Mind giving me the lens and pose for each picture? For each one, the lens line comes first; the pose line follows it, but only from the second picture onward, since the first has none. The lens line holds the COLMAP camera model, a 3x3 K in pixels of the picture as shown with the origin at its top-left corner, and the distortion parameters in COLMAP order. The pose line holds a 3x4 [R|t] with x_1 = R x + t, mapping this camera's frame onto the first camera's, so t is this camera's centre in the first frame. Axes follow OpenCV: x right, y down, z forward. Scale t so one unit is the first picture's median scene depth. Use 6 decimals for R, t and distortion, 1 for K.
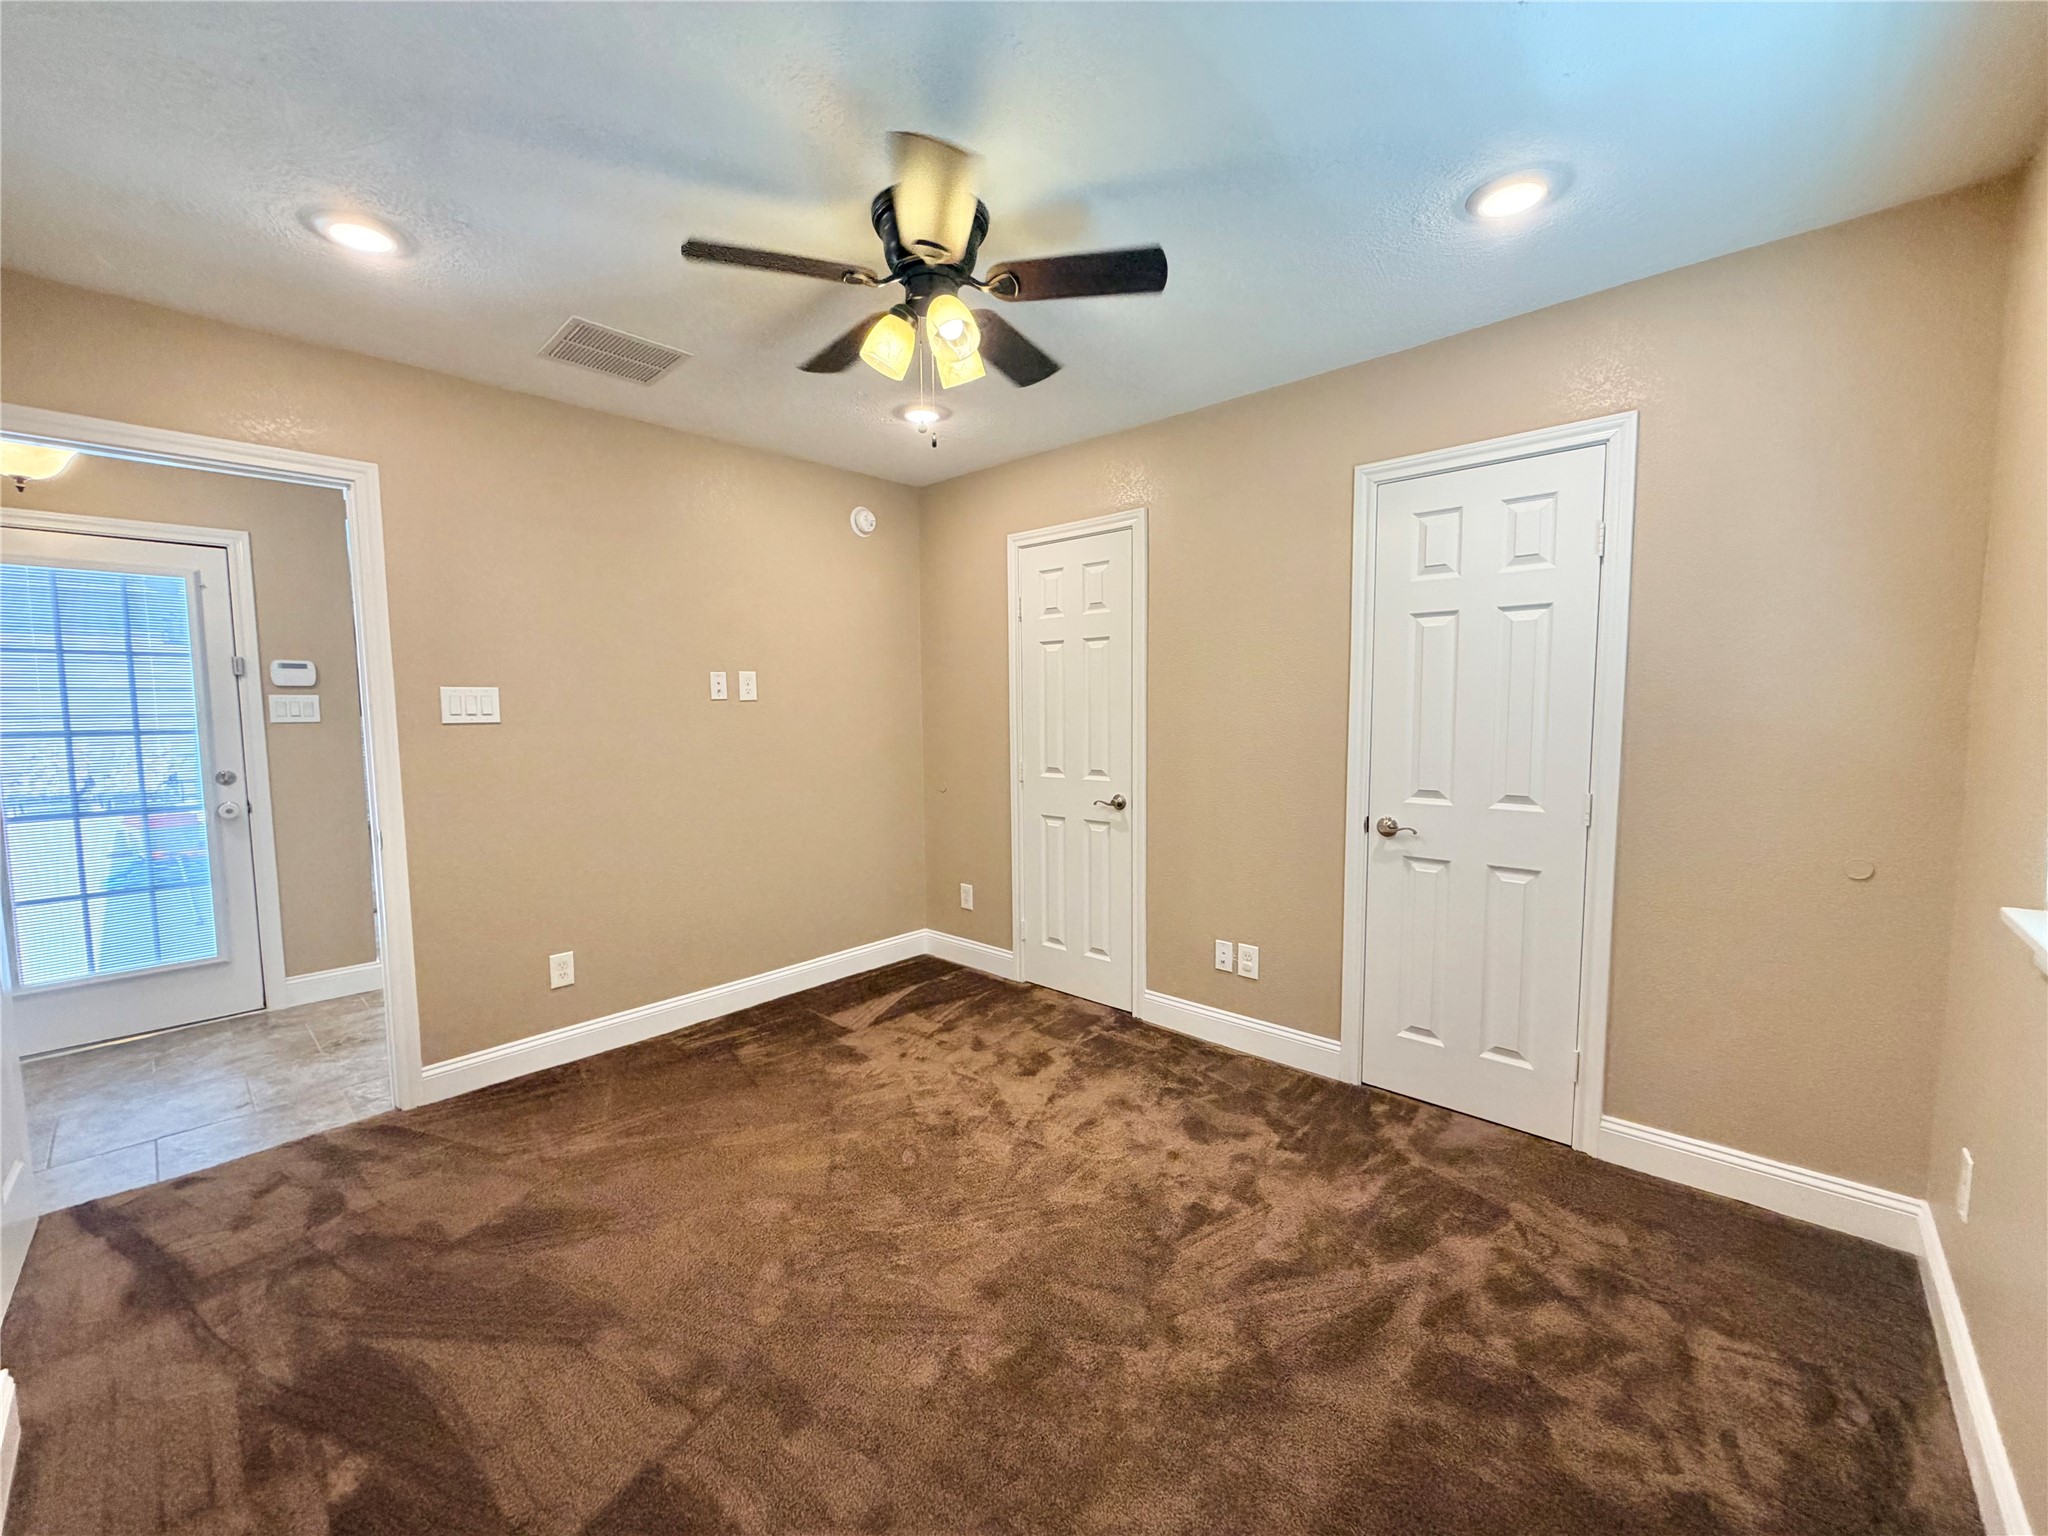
lens RADIAL K [[838.7, 0, 1024.0], [0, 838.7, 768.0], [0, 0, 1]] dist [0.014605, -0.000048]
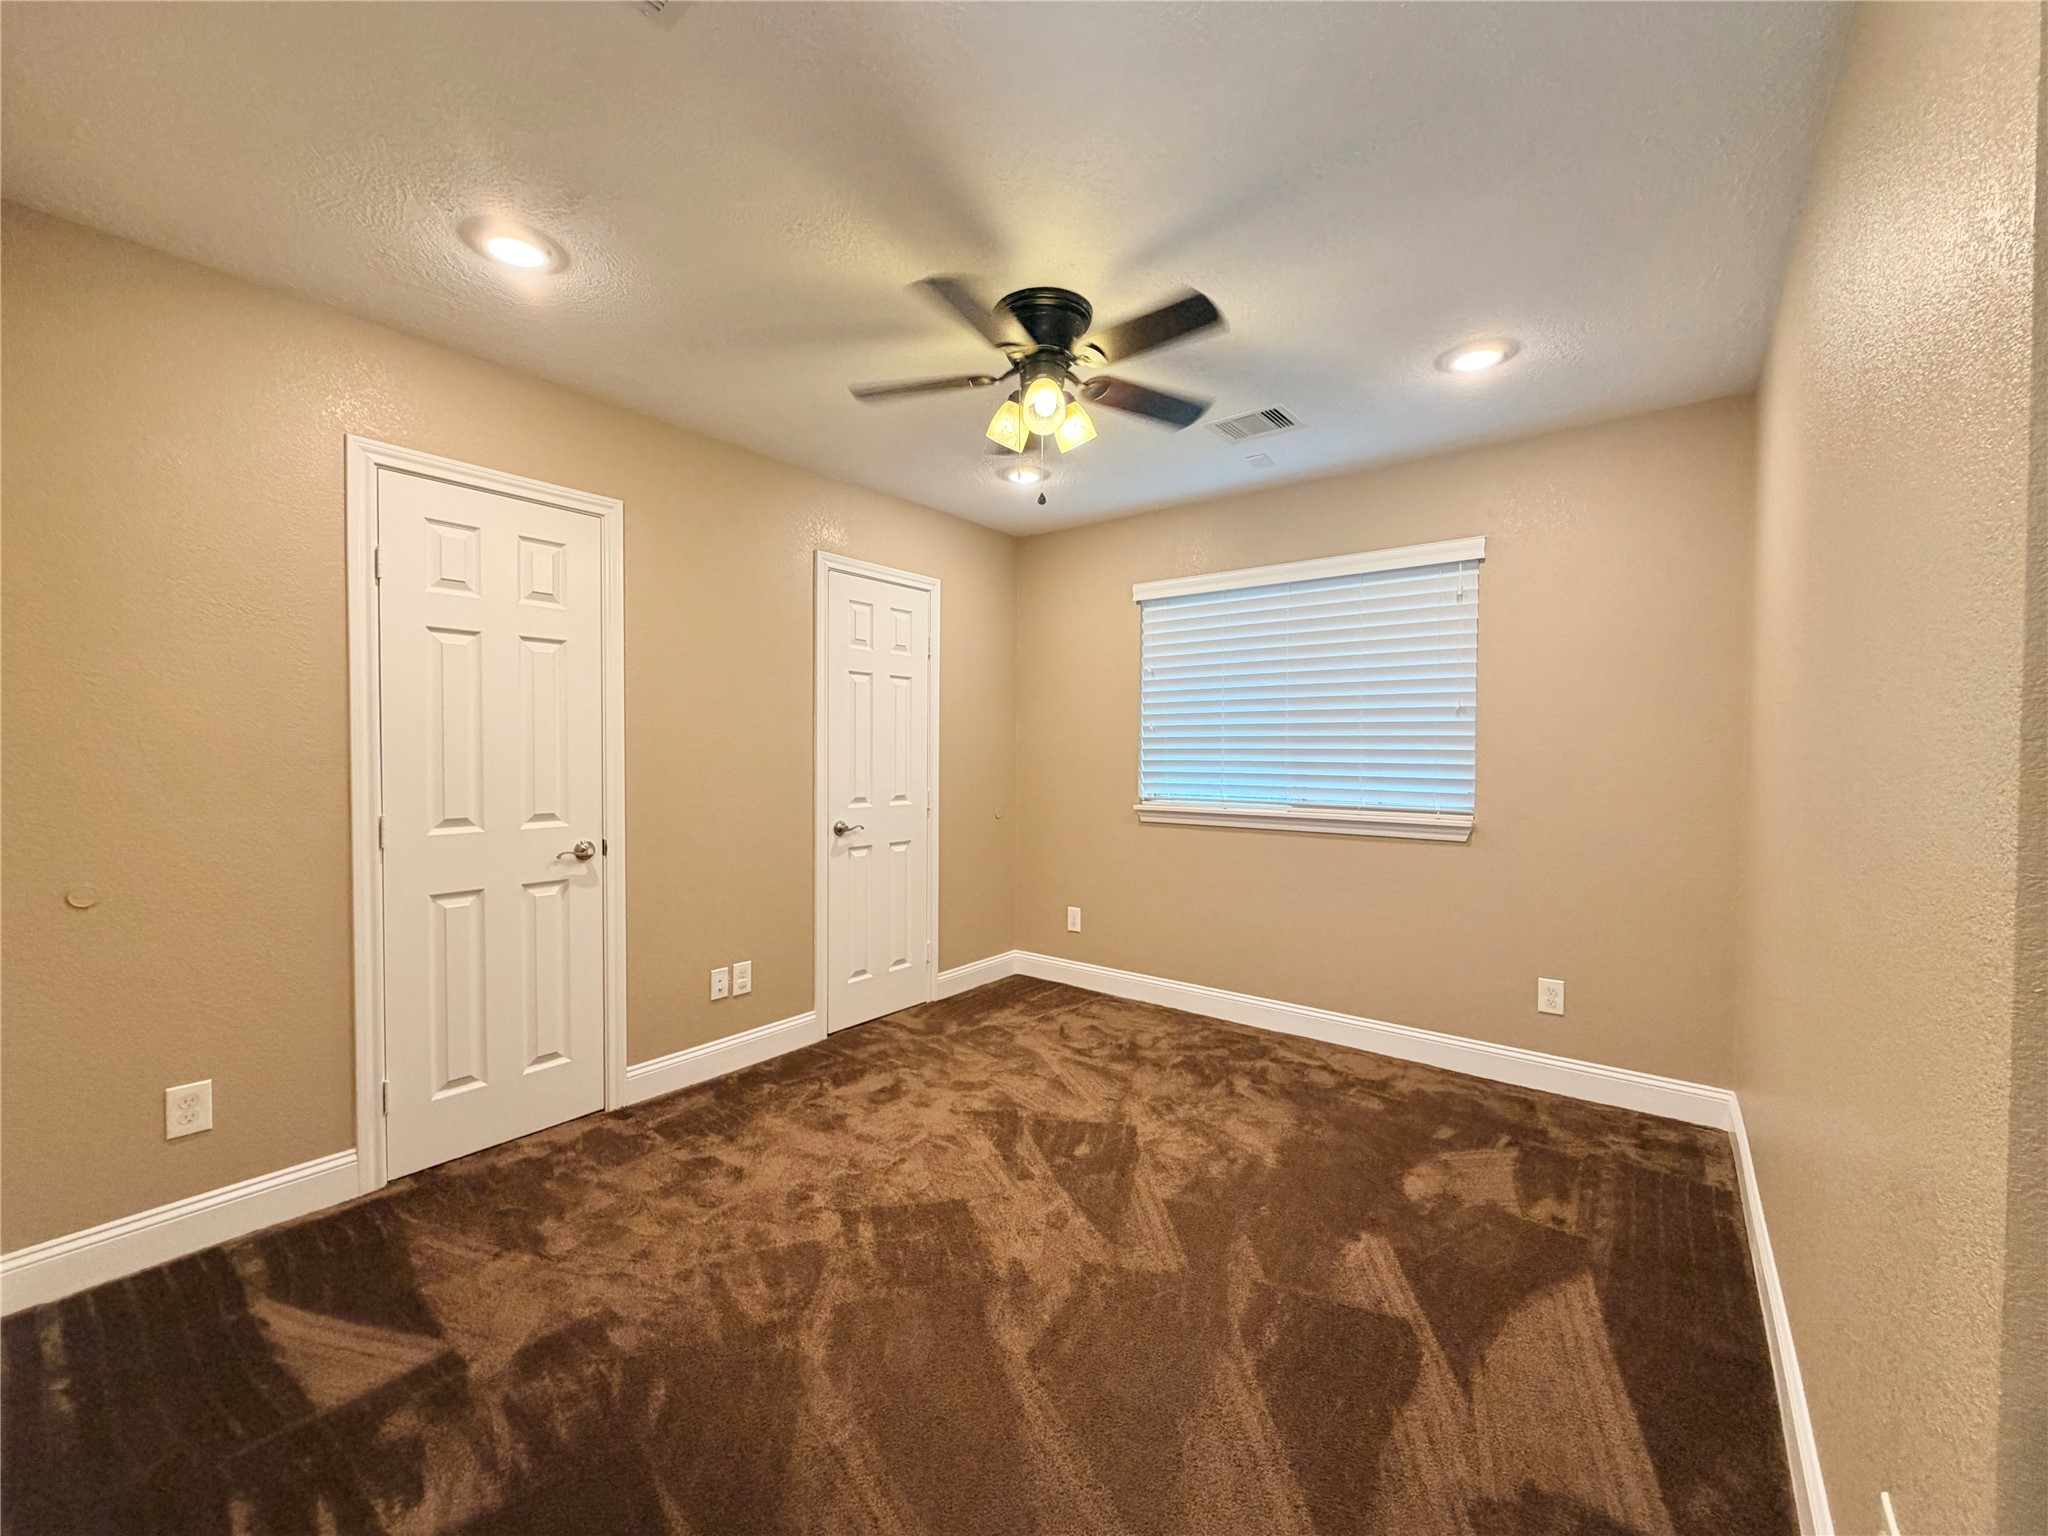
lens RADIAL K [[804.7, 0, 1015.0], [0, 804.7, 772.9], [0, 0, 1]] dist [0.001549, 0.000281]
pose [[-0.068445, -0.010495, 0.997600, -0.824811], [0.083572, 0.996370, 0.016215, -0.013121], [-0.994148, 0.084481, -0.067320, 0.779837]]
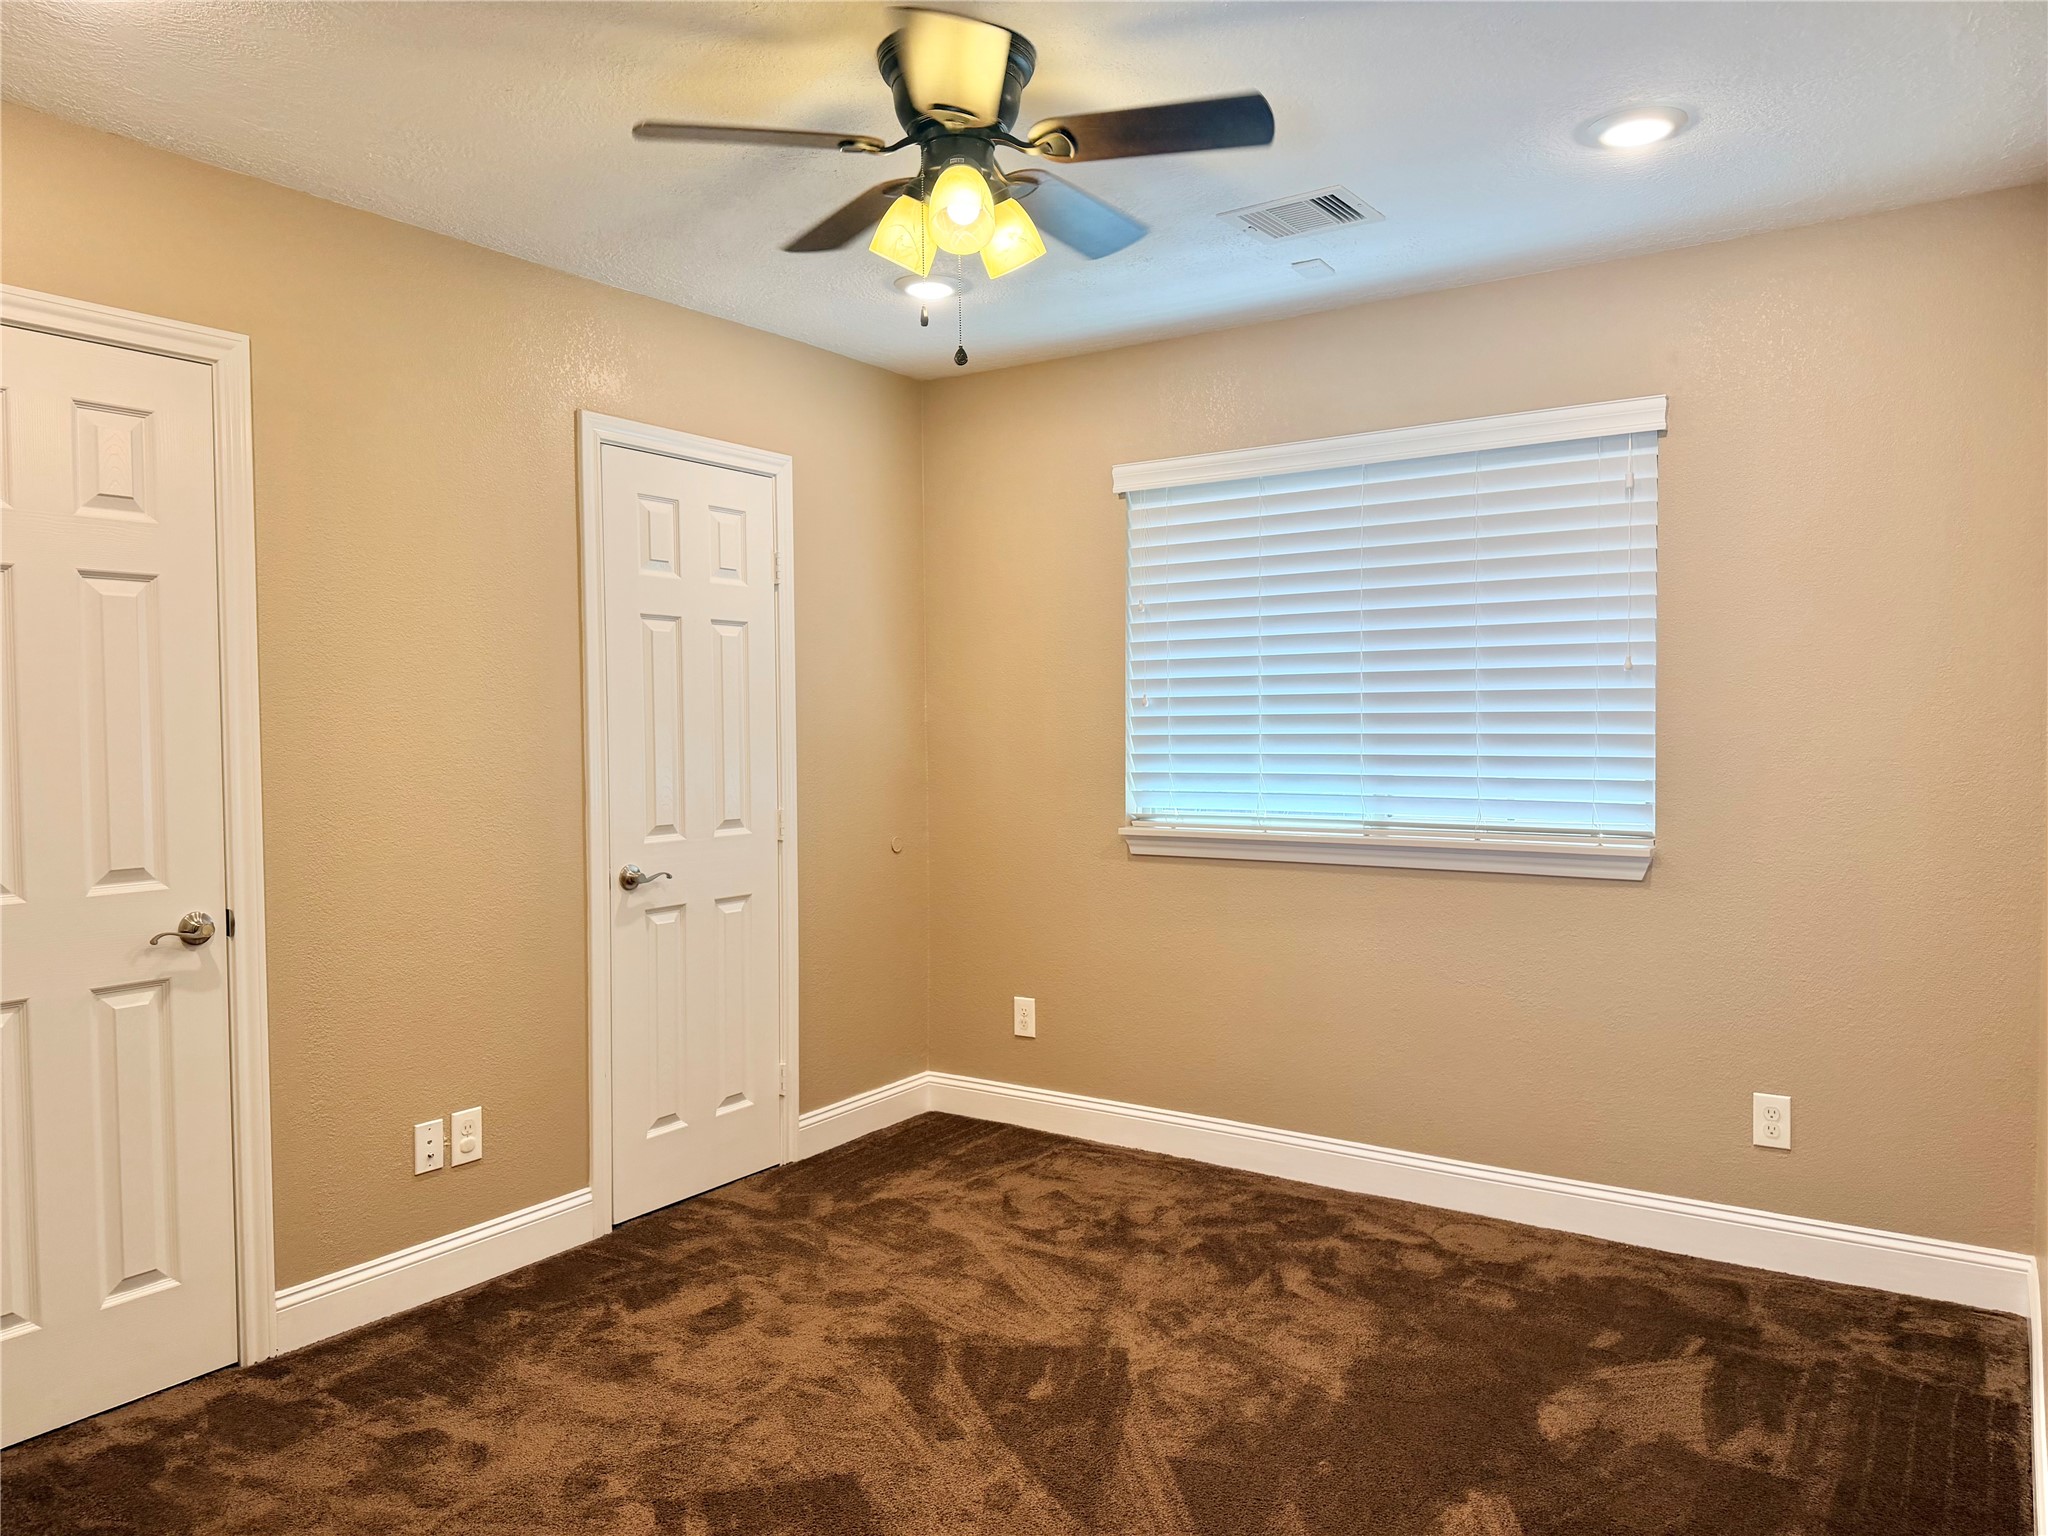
lens RADIAL K [[1434.0, 0, 1029.4], [0, 1434.0, 772.7], [0, 0, 1]] dist [0.068815, -0.079033]
pose [[-0.144664, -0.019411, 0.989290, -0.928704], [0.096559, 0.994759, 0.033638, -0.035304], [-0.984758, 0.100391, -0.142032, 0.788379]]
